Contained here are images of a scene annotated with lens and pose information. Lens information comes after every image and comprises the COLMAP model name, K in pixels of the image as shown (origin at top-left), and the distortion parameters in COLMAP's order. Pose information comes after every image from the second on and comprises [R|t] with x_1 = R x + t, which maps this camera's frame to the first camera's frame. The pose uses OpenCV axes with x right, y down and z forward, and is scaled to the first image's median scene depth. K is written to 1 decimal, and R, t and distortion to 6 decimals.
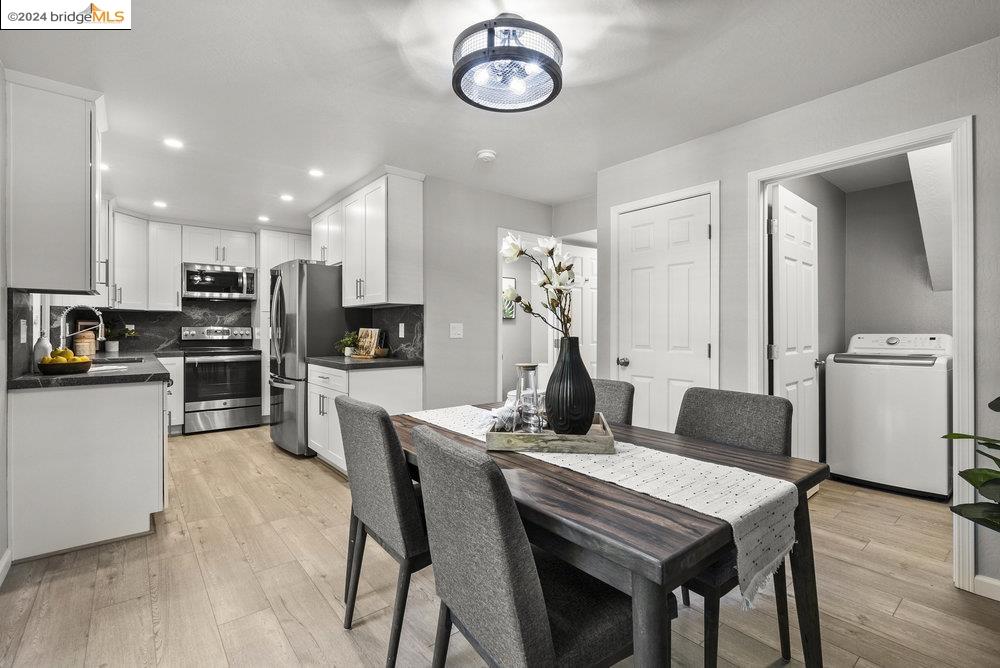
lens RADIAL K [[452.0, 0, 499.1], [0, 452.0, 328.3], [0, 0, 1]] dist [-0.004016, -0.000258]
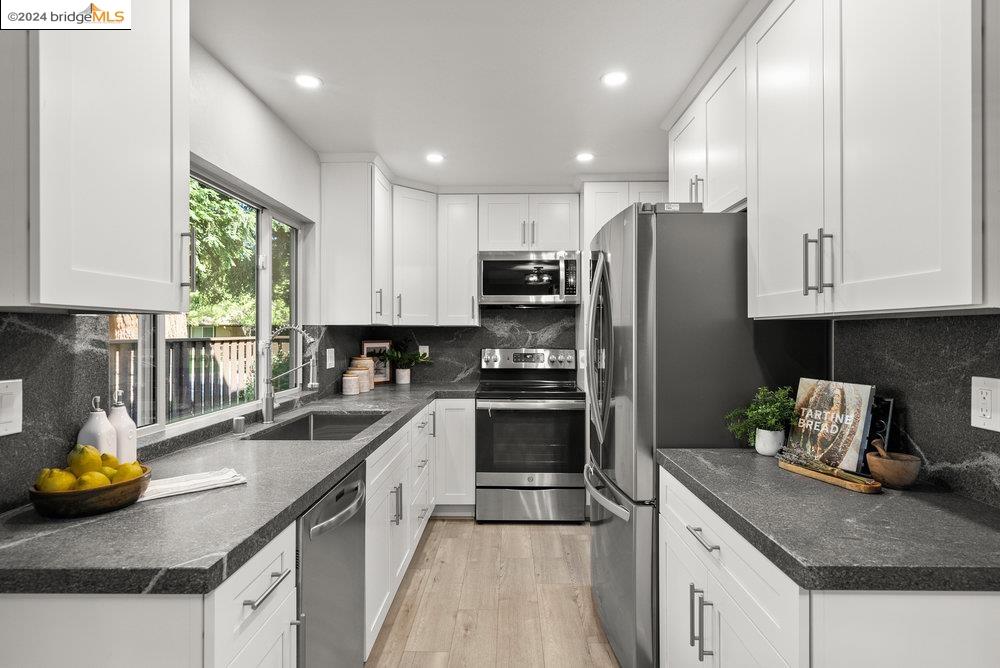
lens RADIAL K [[554.1, 0, 499.7], [0, 554.1, 331.7], [0, 0, 1]] dist [-0.006783, -0.000686]
pose [[0.767662, -0.002491, -0.640850, -0.174319], [0.001799, 0.999997, -0.001733, -0.030096], [0.640853, 0.000177, 0.767664, 0.426589]]
